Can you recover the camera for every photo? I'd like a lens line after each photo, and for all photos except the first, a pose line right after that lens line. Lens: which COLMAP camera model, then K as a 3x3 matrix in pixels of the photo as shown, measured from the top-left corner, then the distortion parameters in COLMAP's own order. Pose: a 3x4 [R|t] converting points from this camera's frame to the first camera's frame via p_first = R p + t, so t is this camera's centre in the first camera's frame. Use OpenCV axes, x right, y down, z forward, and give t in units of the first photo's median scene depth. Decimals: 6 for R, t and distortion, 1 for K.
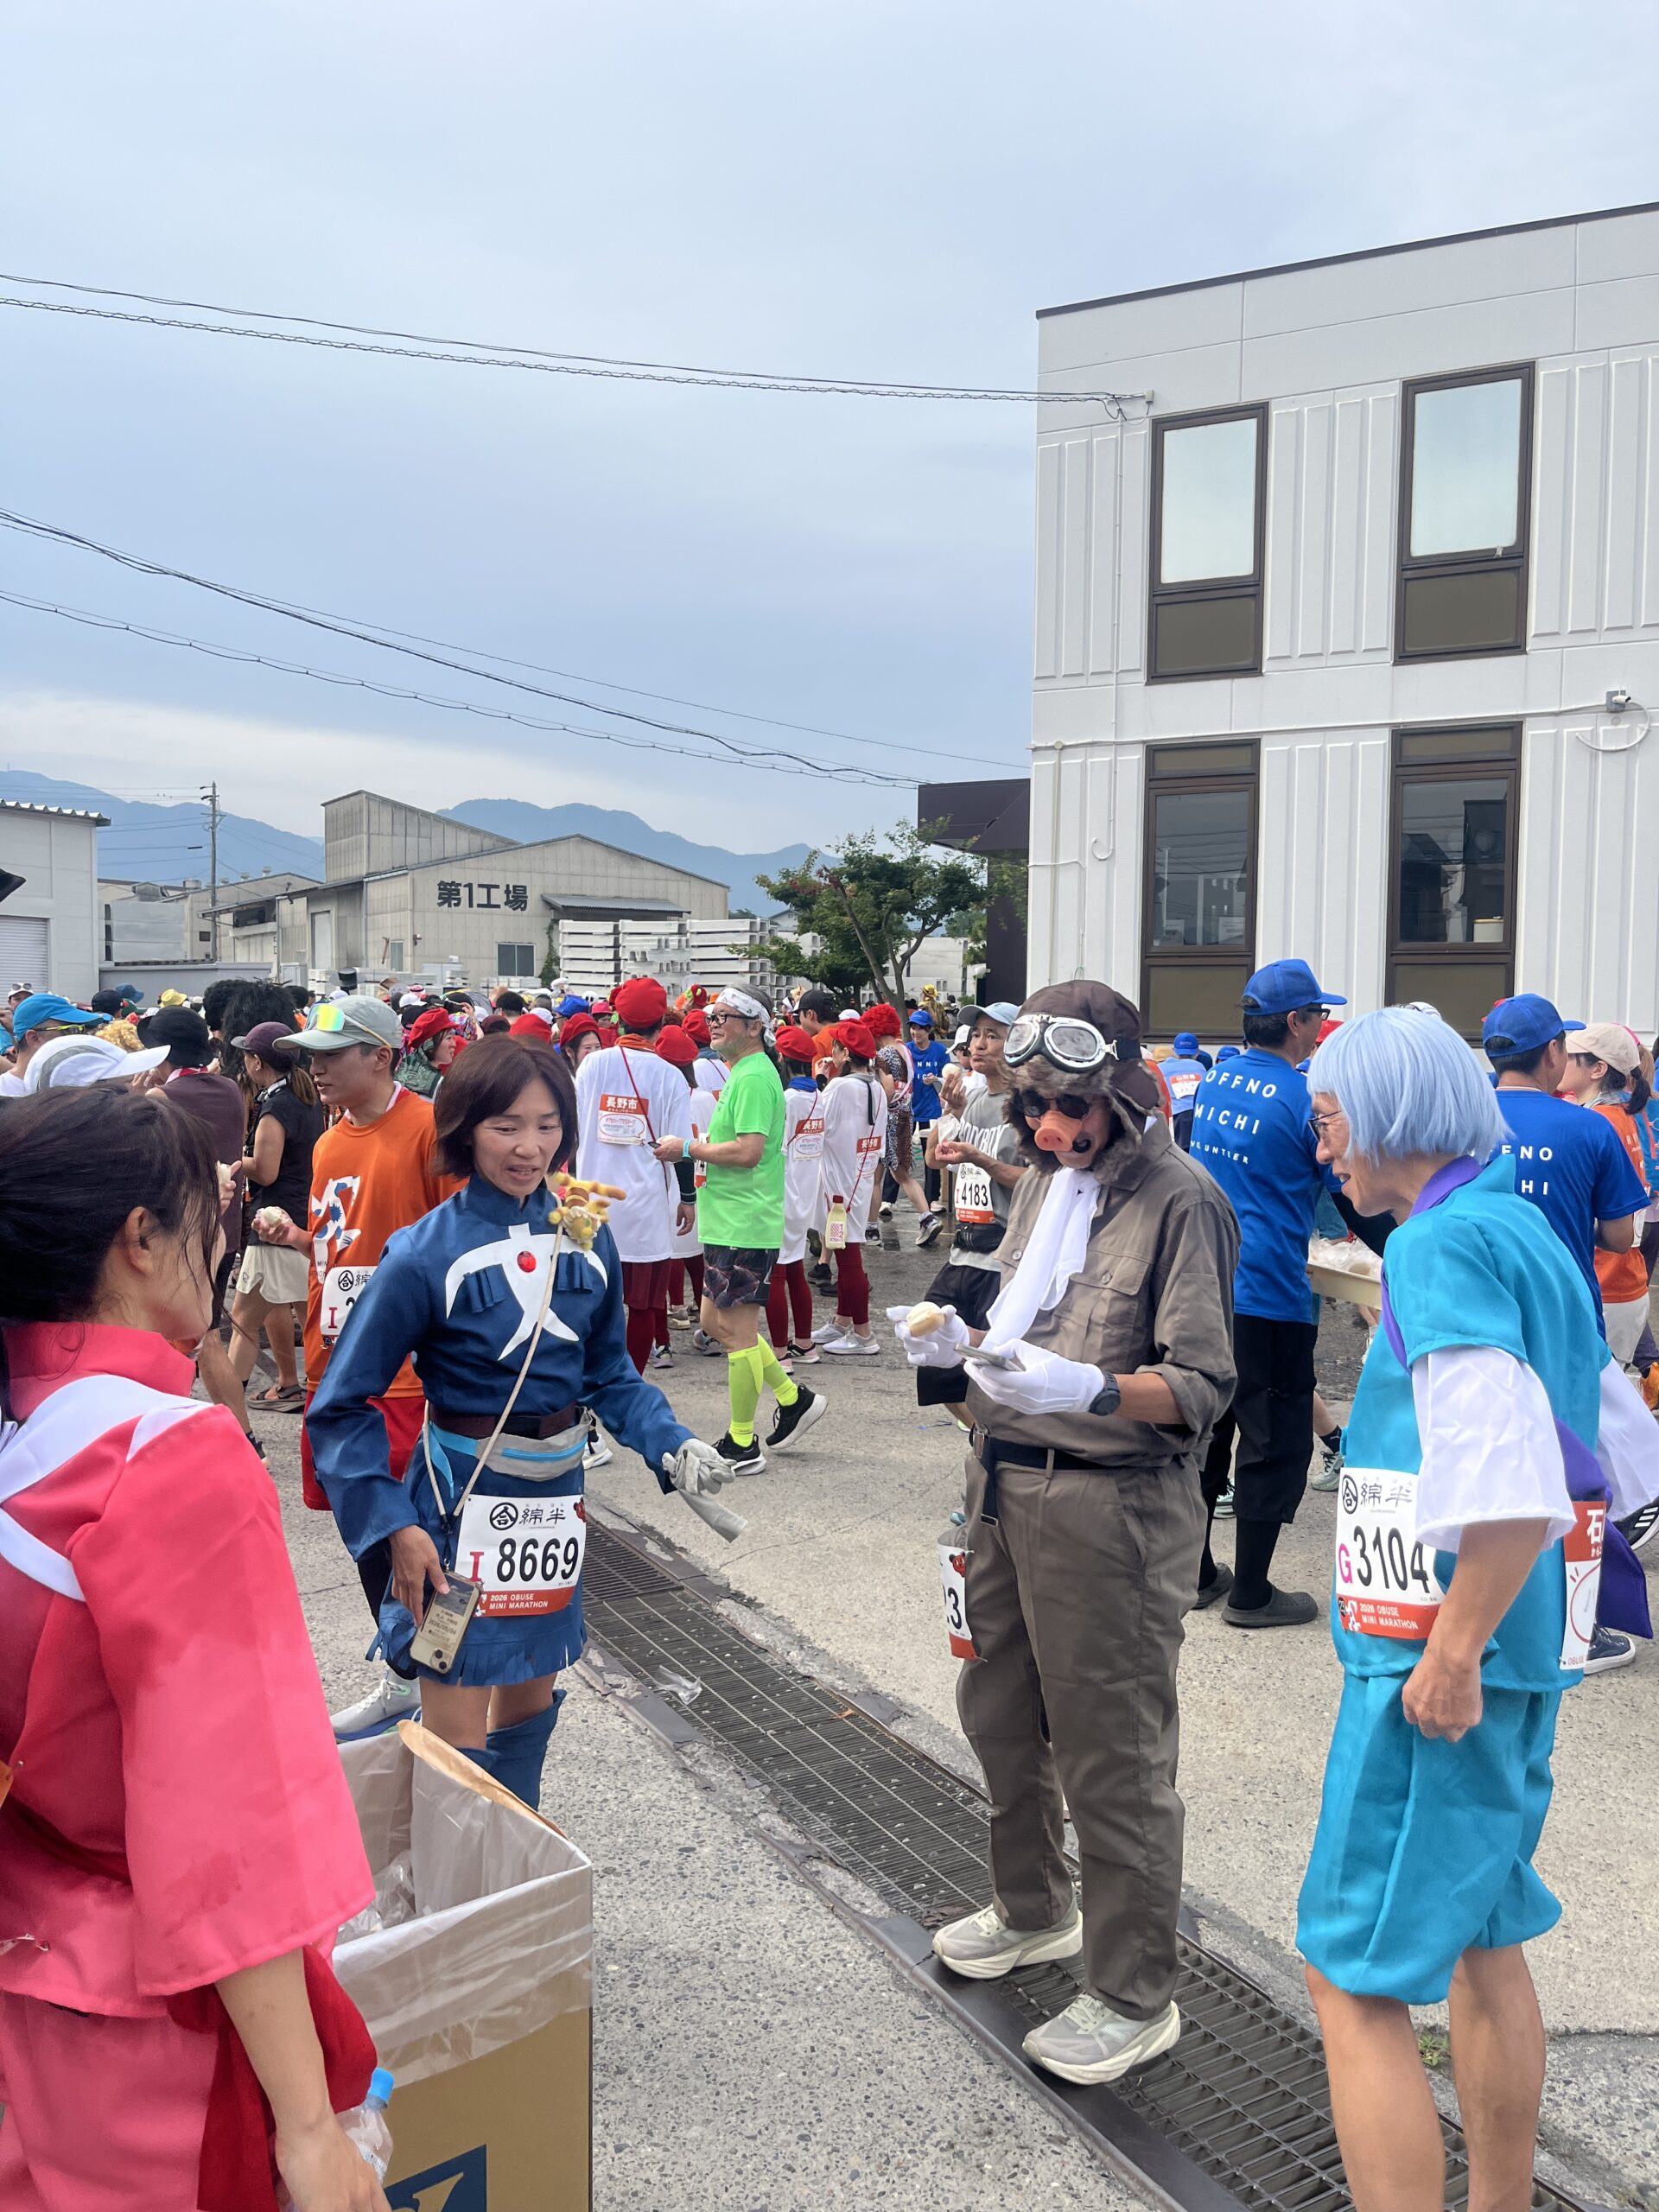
lens RADIAL K [[1676.6, 0, 829.3], [0, 1676.6, 1107.2], [0, 0, 1]] dist [-0.006024, -0.001305]
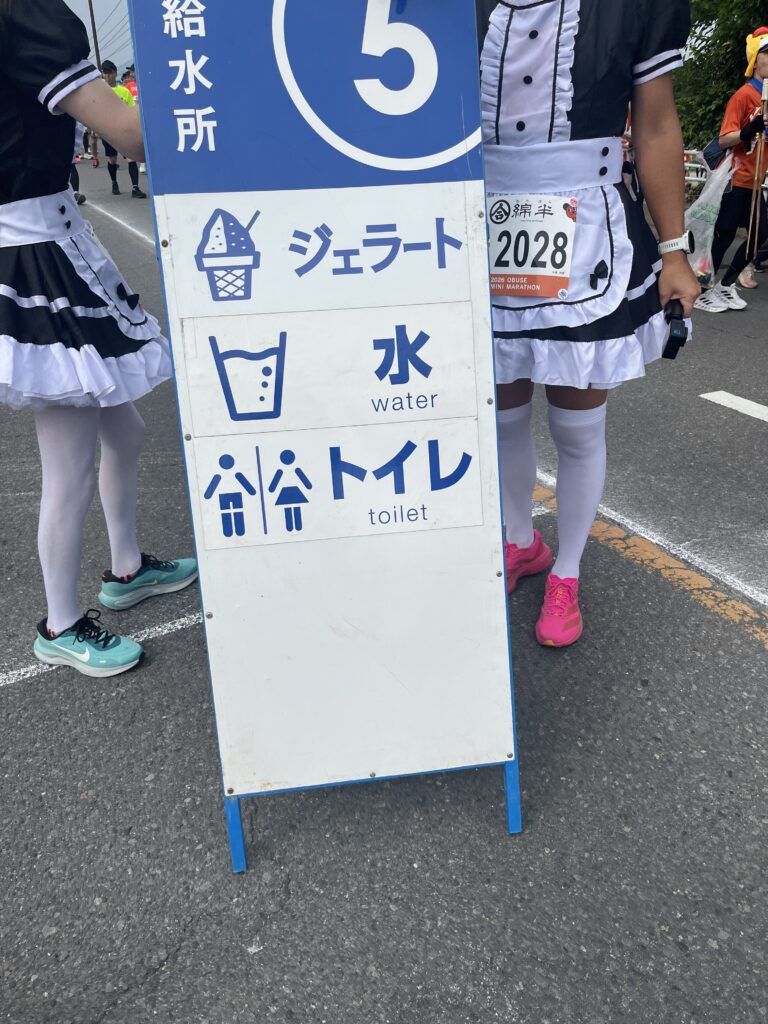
lens RADIAL K [[776.1, 0, 384.4], [0, 776.1, 511.9], [0, 0, 1]] dist [-0.006024, -0.001305]
pose [[0.513736, 0.111243, -0.850706, 0.274320], [0.035954, 0.987896, 0.150895, 0.370825], [0.857195, -0.108106, 0.503518, 0.605281]]
